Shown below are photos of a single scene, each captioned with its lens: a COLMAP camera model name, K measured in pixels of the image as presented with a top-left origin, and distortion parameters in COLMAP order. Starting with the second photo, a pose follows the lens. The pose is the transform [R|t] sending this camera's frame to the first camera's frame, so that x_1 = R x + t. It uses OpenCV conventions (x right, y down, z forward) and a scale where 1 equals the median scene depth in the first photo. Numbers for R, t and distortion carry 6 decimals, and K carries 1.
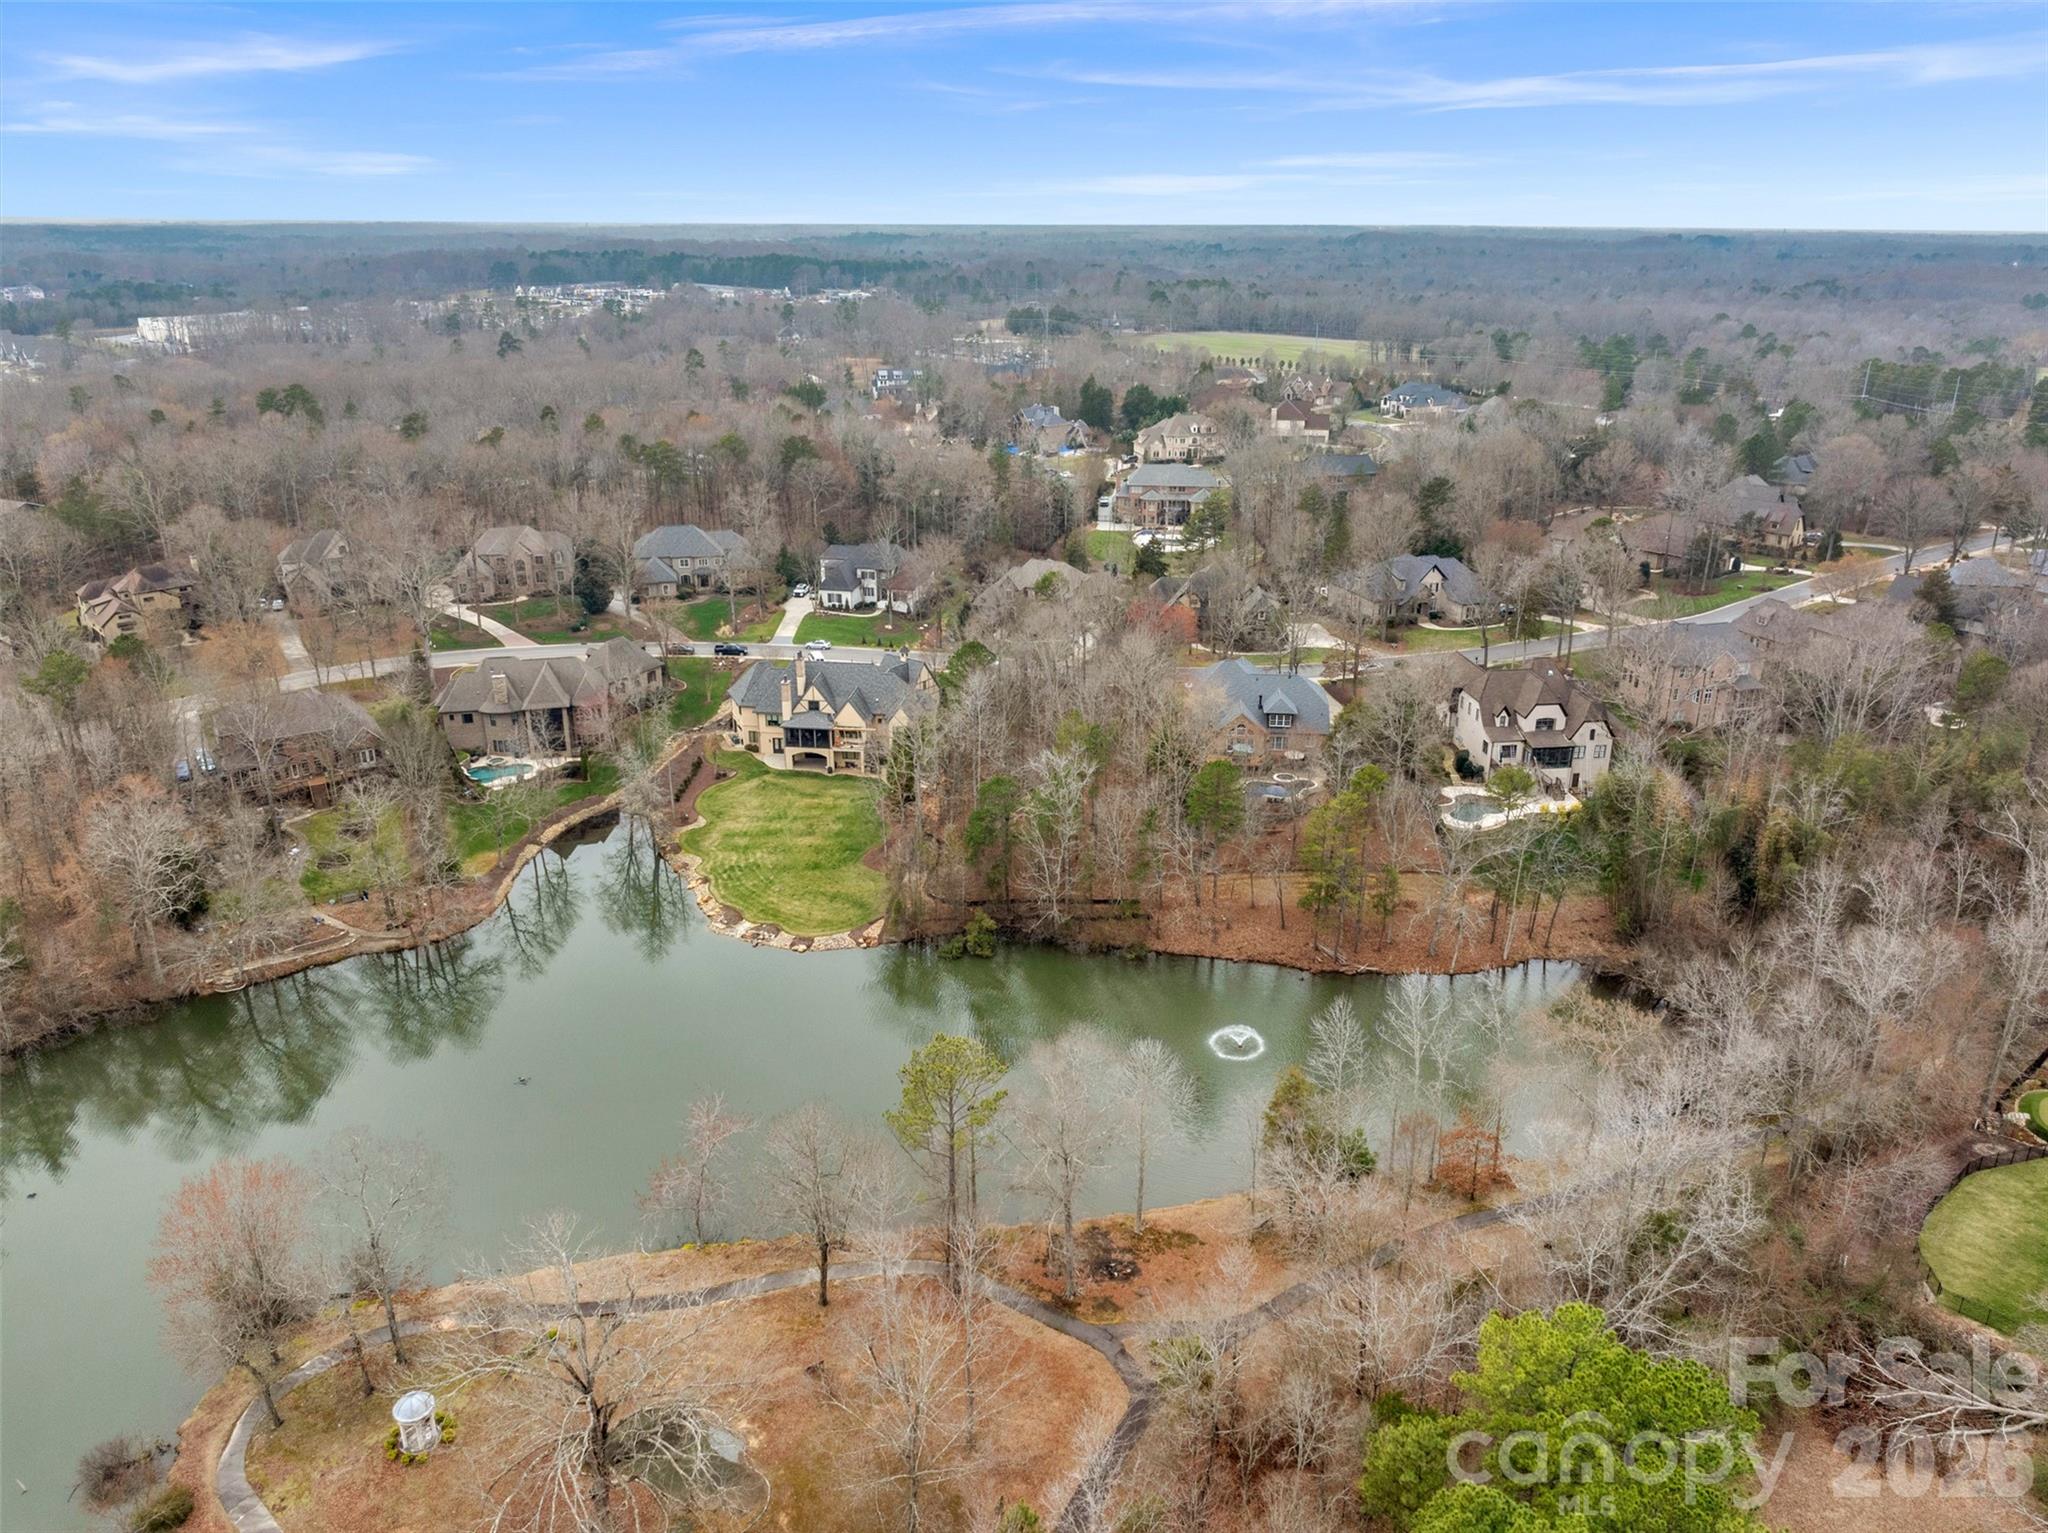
lens RADIAL K [[1426.9, 0, 1112.5], [0, 1426.9, 757.3], [0, 0, 1]] dist [-0.034719, -0.003383]
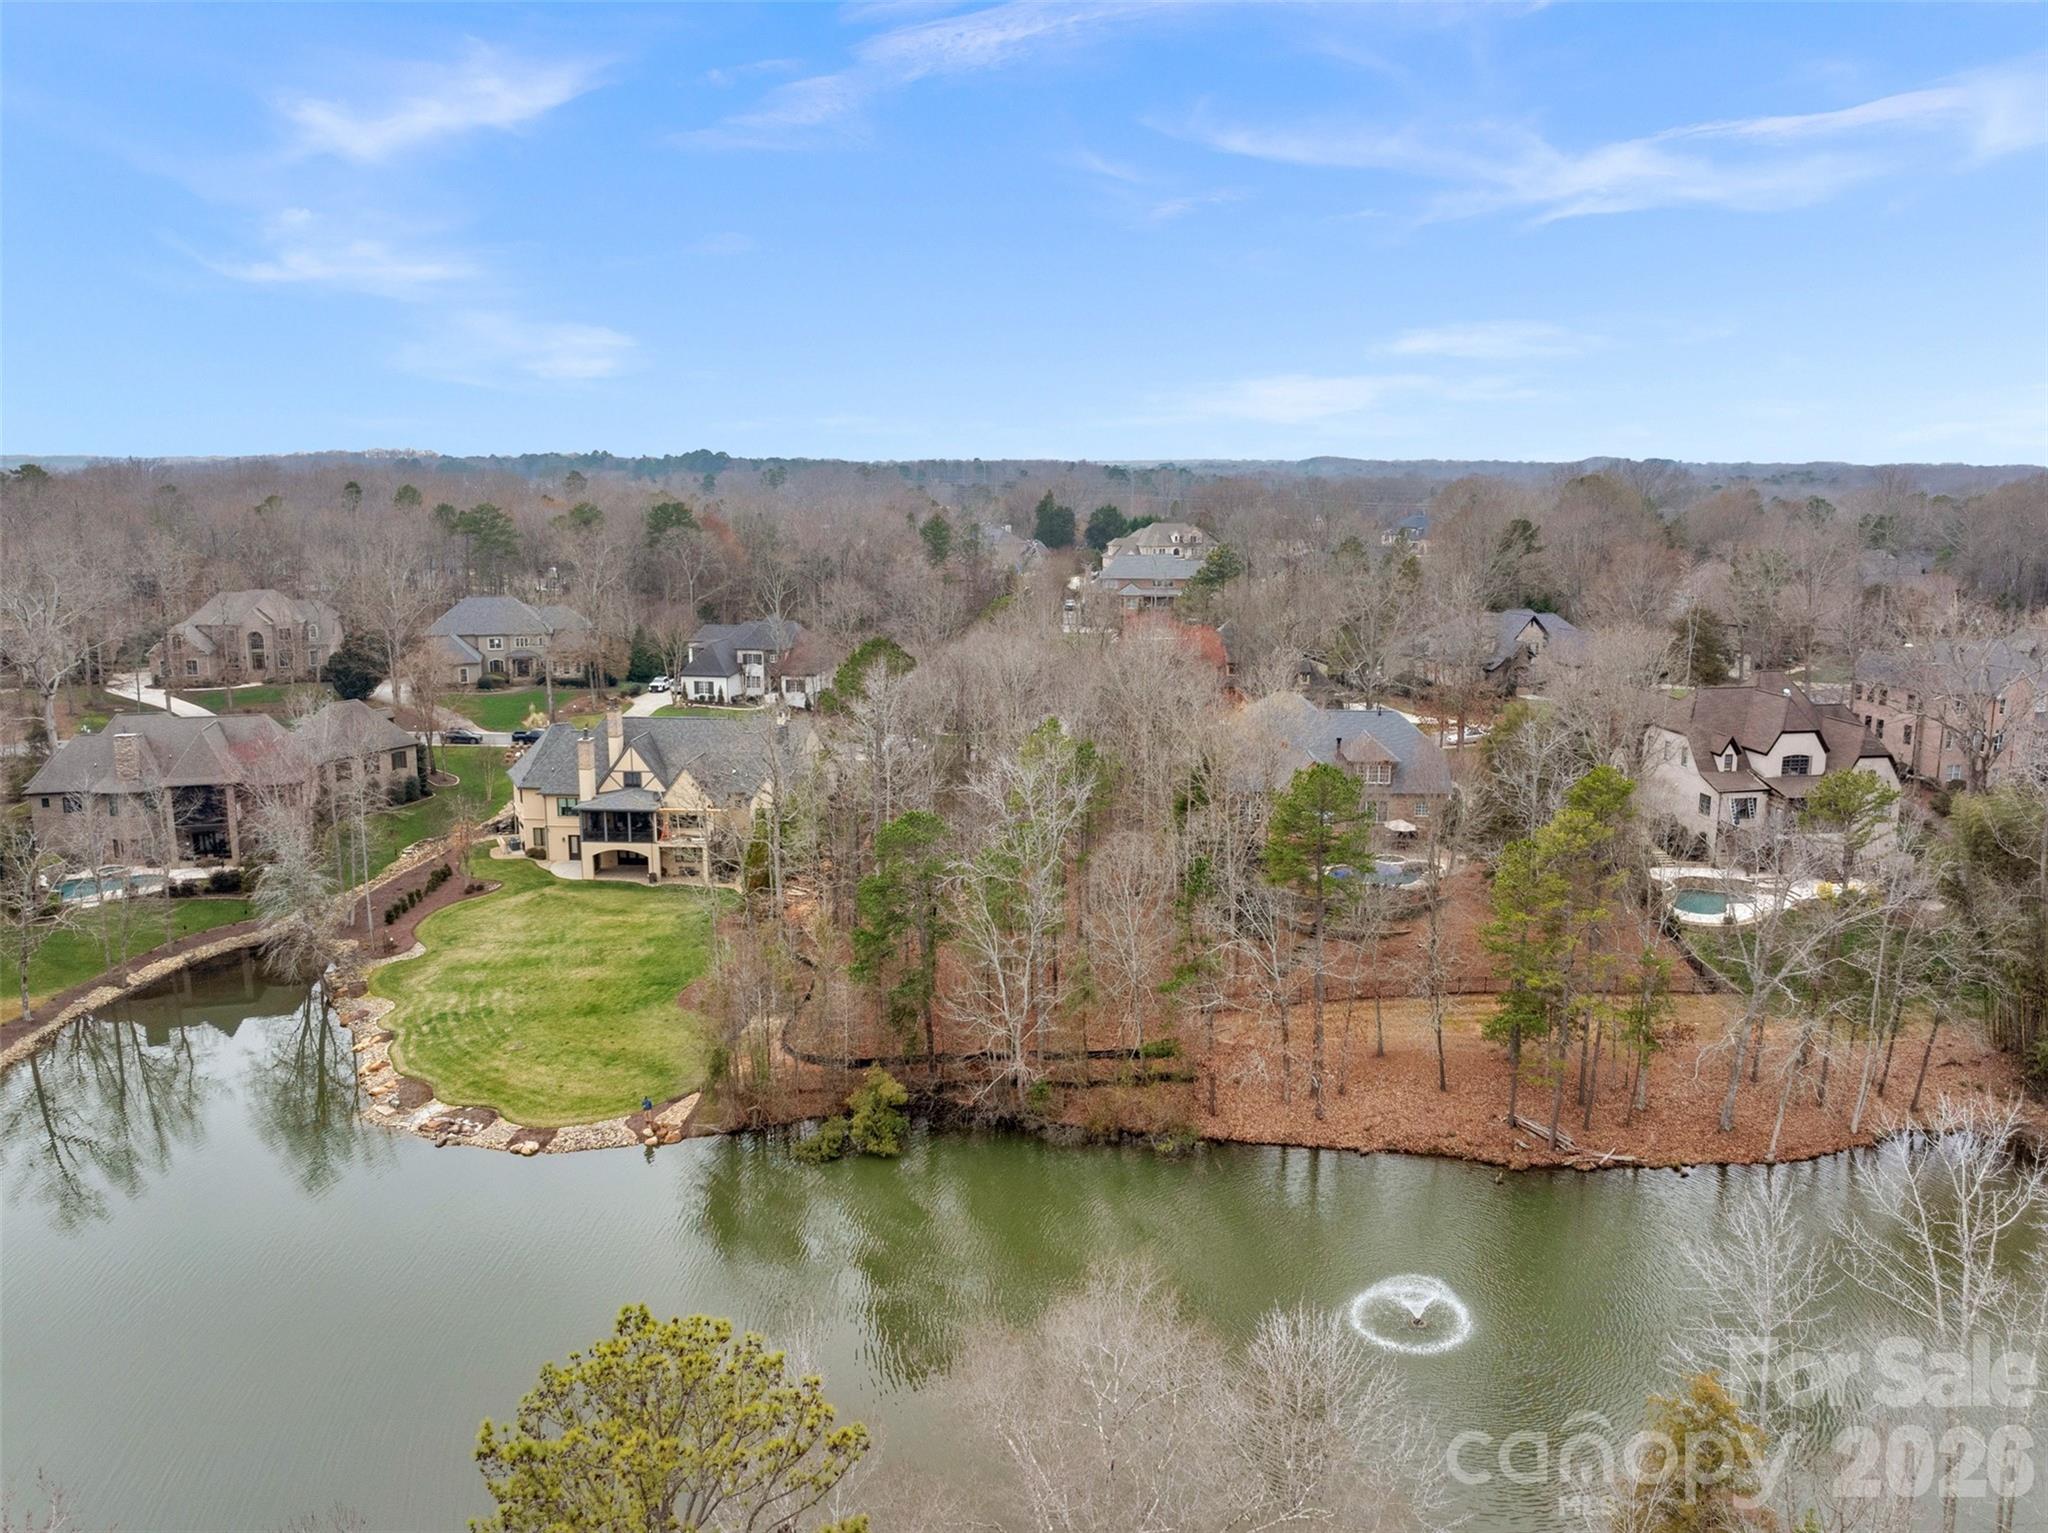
lens RADIAL K [[1426.9, 0, 1112.5], [0, 1426.9, 757.3], [0, 0, 1]] dist [-0.034719, -0.003383]
pose [[0.999220, -0.018709, 0.034764, -0.018939], [0.024725, 0.983055, -0.181634, 0.079507], [-0.030777, 0.182352, 0.982751, 0.395502]]
